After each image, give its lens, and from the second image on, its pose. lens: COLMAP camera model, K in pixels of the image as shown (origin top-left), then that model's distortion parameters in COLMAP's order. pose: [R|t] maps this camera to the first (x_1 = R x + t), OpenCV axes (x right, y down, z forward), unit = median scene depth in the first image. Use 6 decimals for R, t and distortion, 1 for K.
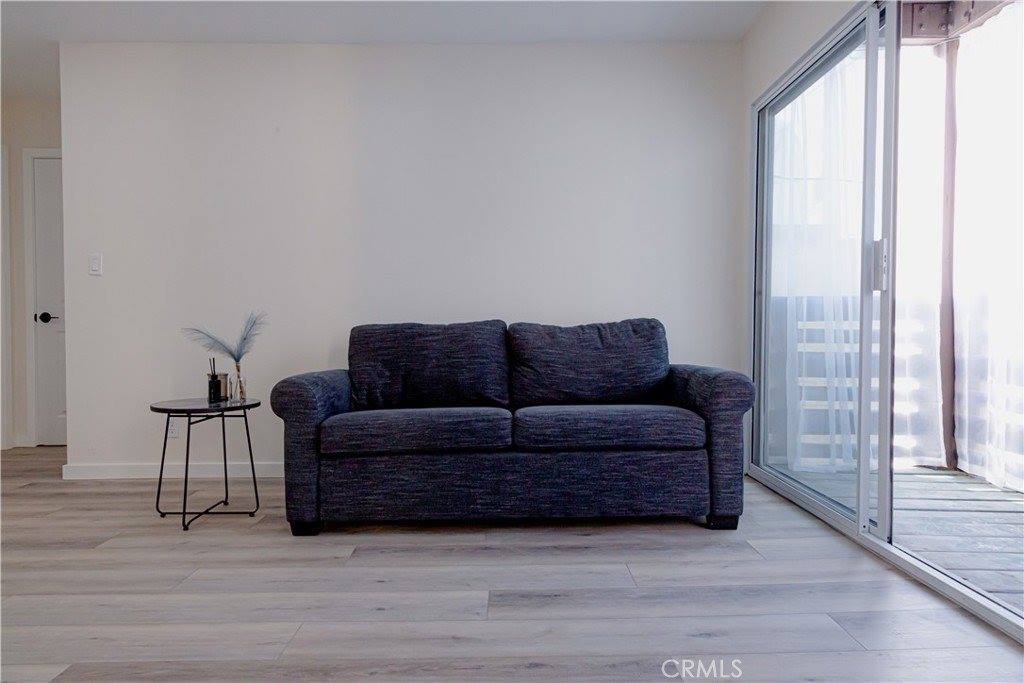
lens RADIAL K [[692.5, 0, 512.0], [0, 692.5, 341.5], [0, 0, 1]] dist [0.029767, -0.002036]
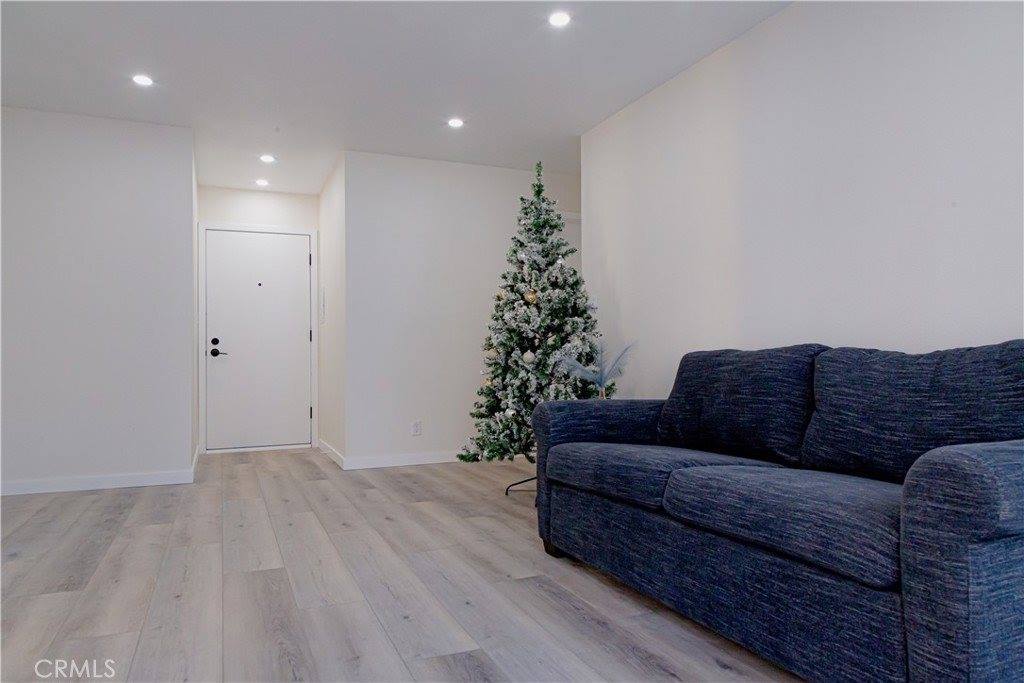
lens RADIAL K [[692.5, 0, 512.0], [0, 692.5, 341.5], [0, 0, 1]] dist [0.029767, -0.002036]
pose [[0.382478, -0.018864, -0.923772, 0.654360], [-0.018500, 0.999435, -0.028069, -0.009942], [0.923779, 0.027826, 0.381913, 0.547155]]
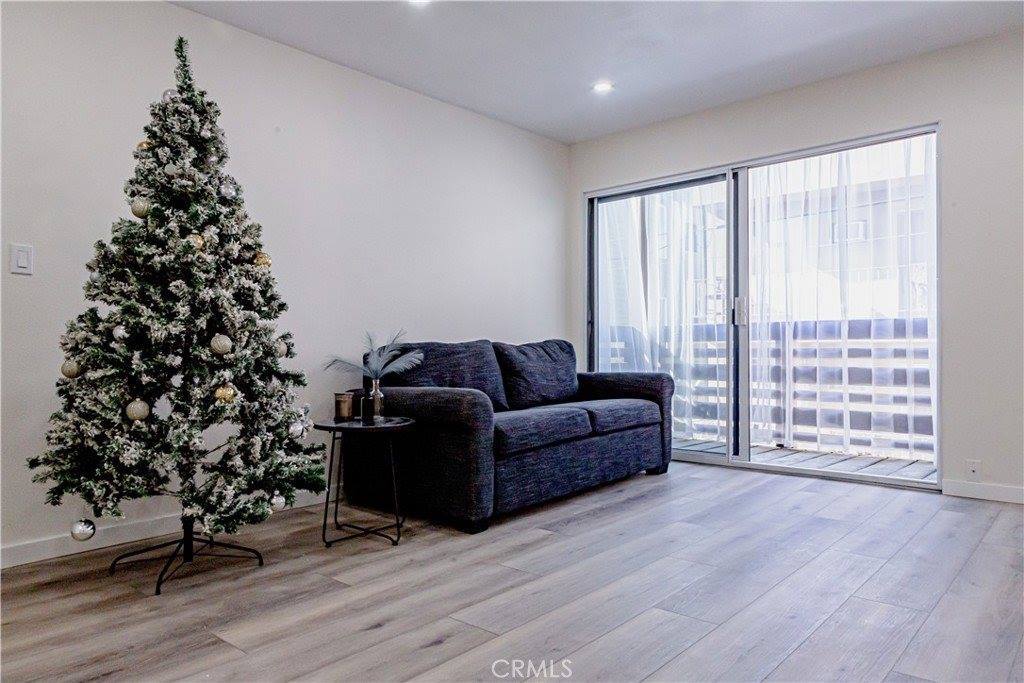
lens RADIAL K [[692.5, 0, 512.0], [0, 692.5, 341.5], [0, 0, 1]] dist [0.029767, -0.002036]
pose [[0.659342, 0.004356, 0.751831, -1.098284], [0.025864, 0.999260, -0.028473, 0.008531], [-0.751398, 0.038219, 0.658741, 0.225613]]
